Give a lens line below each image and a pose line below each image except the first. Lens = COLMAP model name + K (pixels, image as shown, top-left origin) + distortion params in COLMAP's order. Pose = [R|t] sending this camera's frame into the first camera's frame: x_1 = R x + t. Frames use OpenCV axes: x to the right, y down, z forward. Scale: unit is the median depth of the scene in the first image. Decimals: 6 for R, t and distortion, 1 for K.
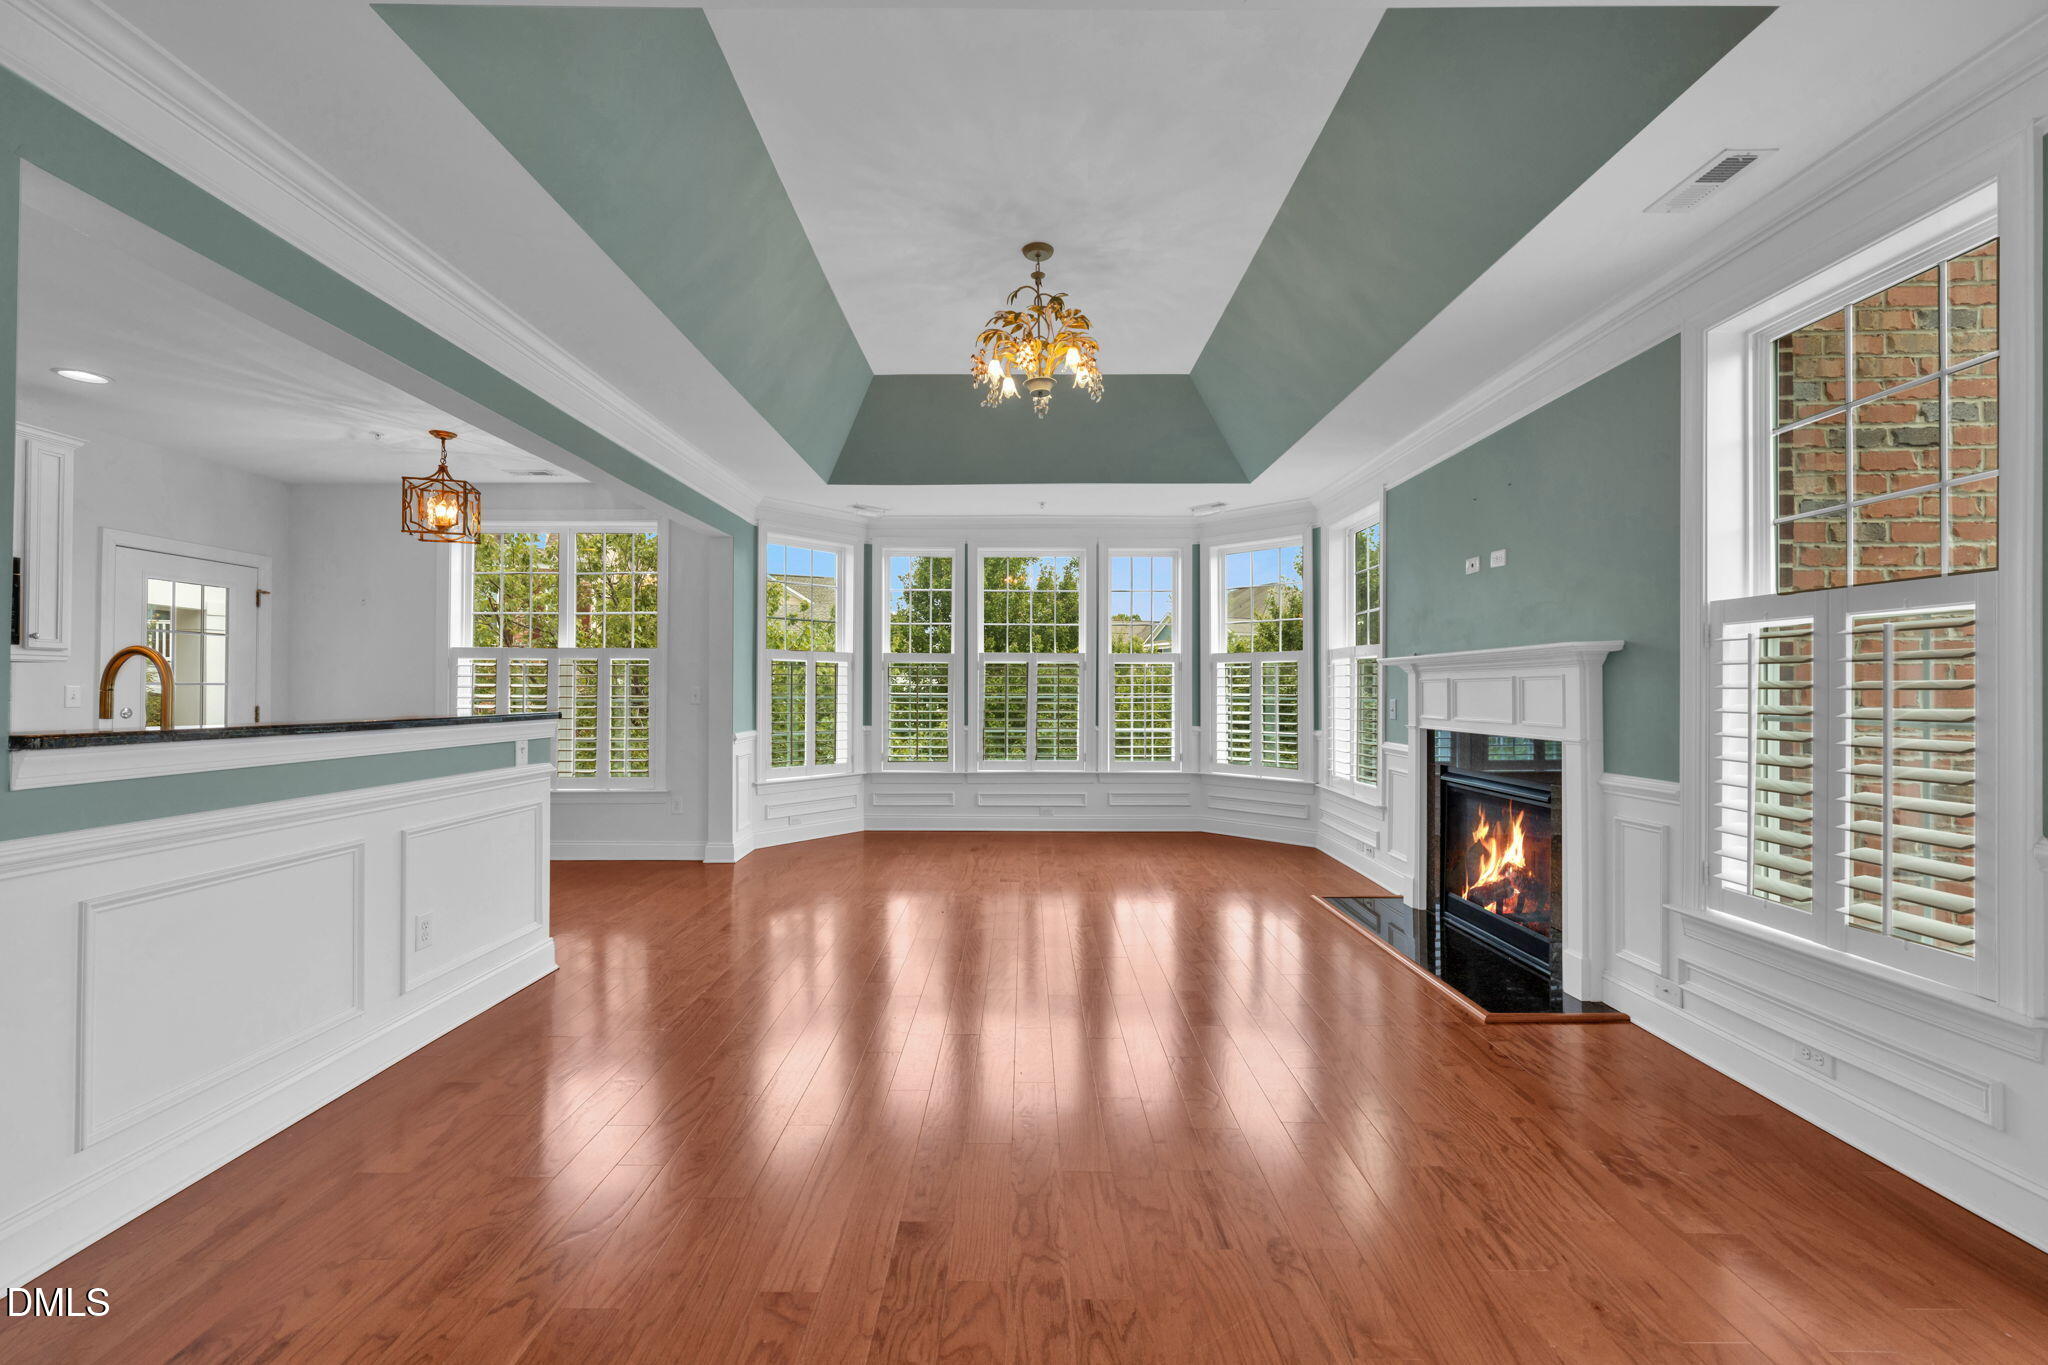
lens RADIAL K [[794.1, 0, 1015.6], [0, 794.1, 683.9], [0, 0, 1]] dist [0.001242, -0.000012]
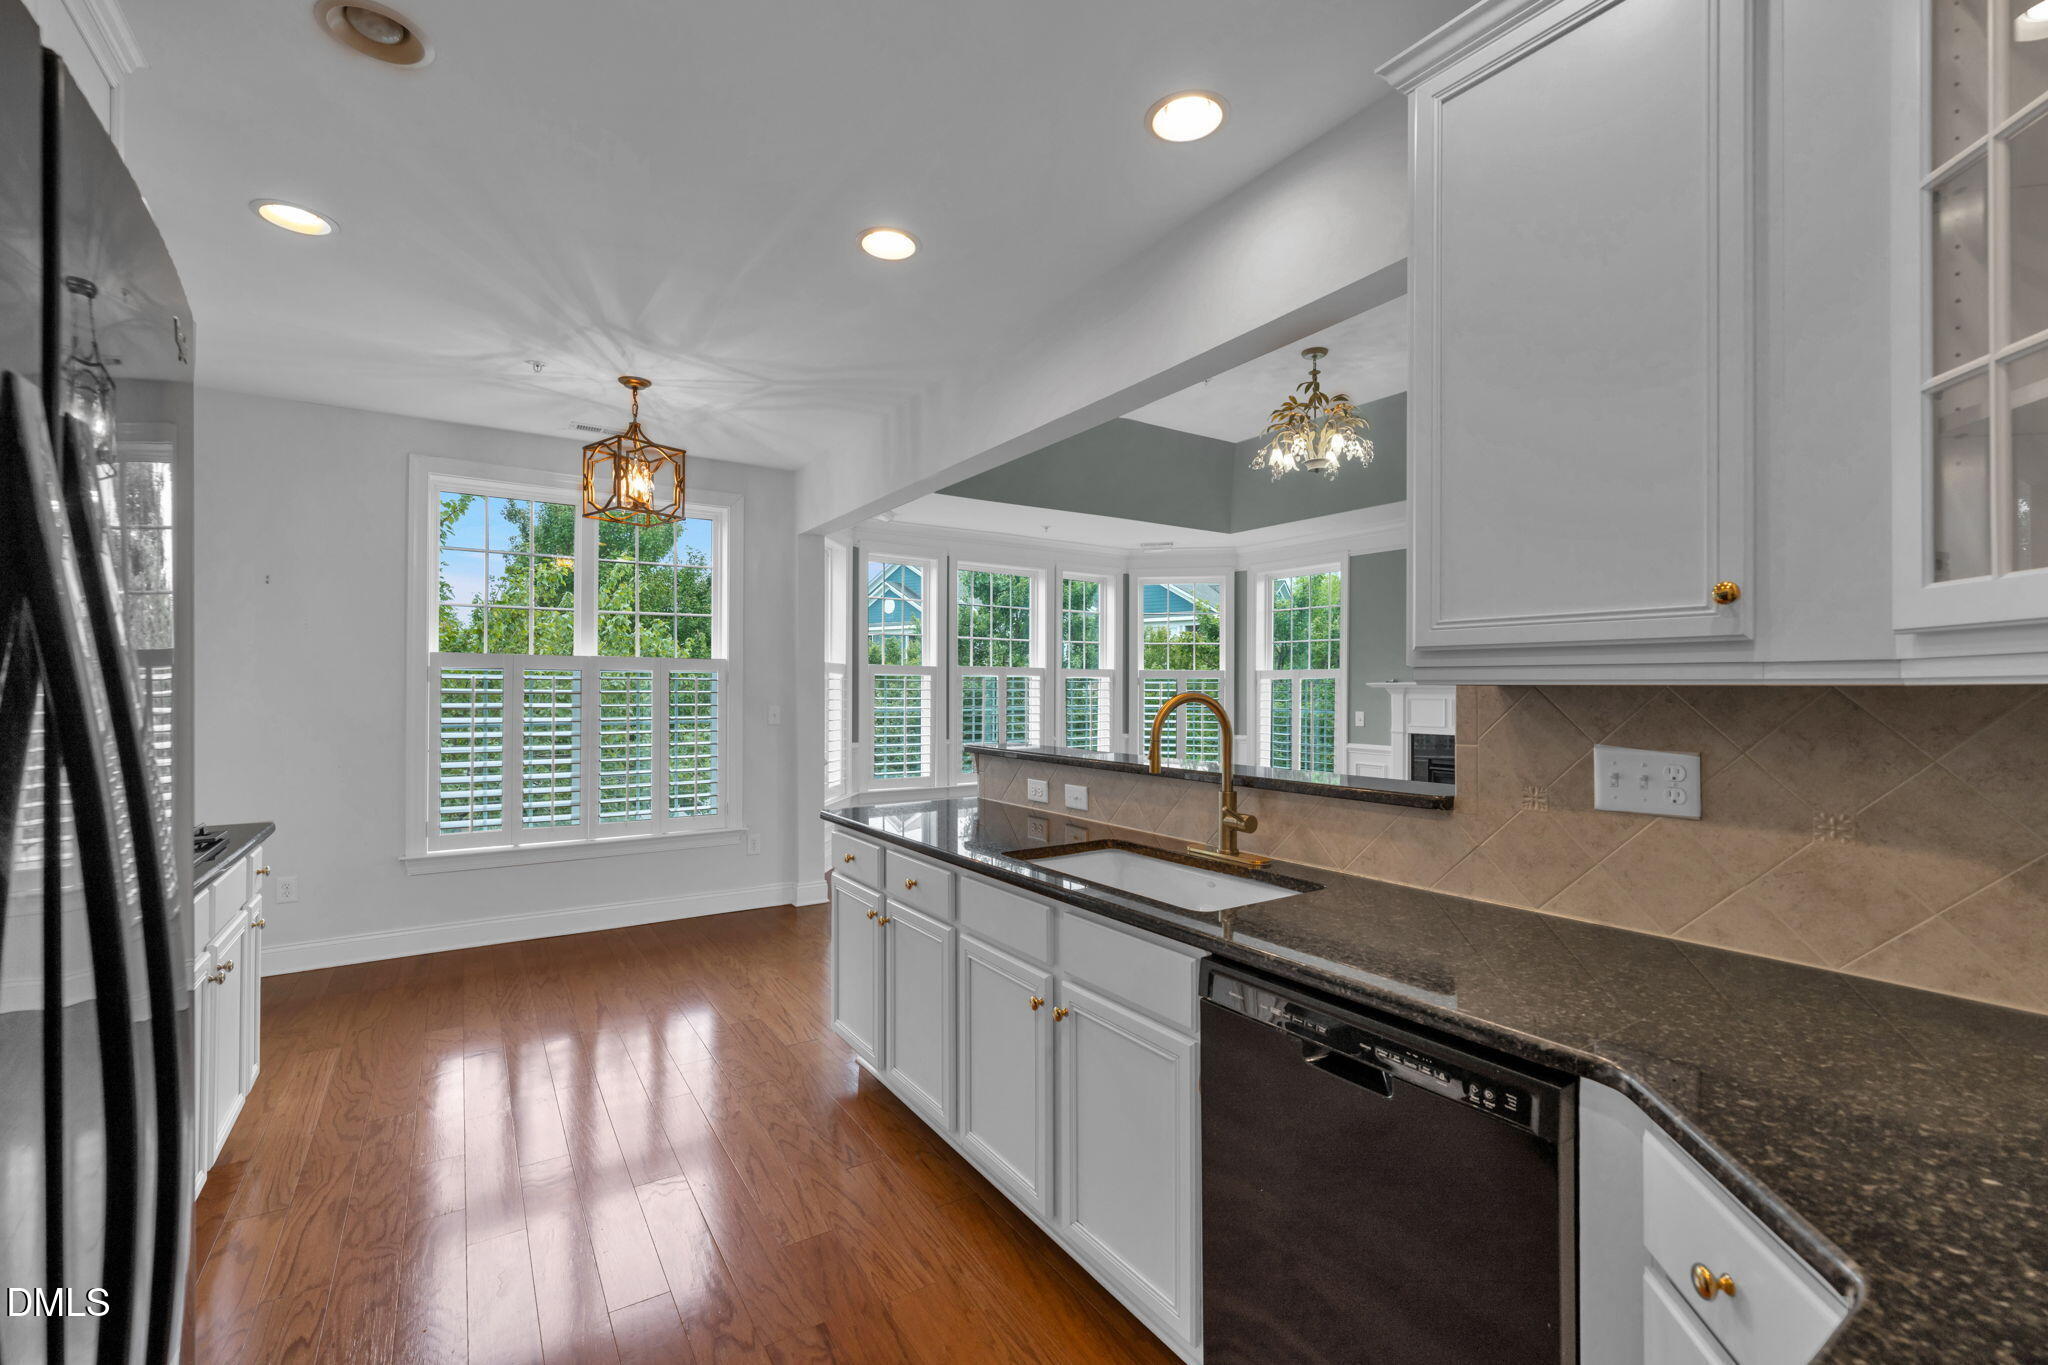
lens RADIAL K [[910.7, 0, 1021.1], [0, 910.7, 689.1], [0, 0, 1]] dist [-0.003797, -0.000855]
pose [[0.803904, -0.002348, 0.594755, -0.788216], [0.007458, 0.999953, -0.006134, -0.004458], [-0.594713, 0.009367, 0.803884, 0.050472]]
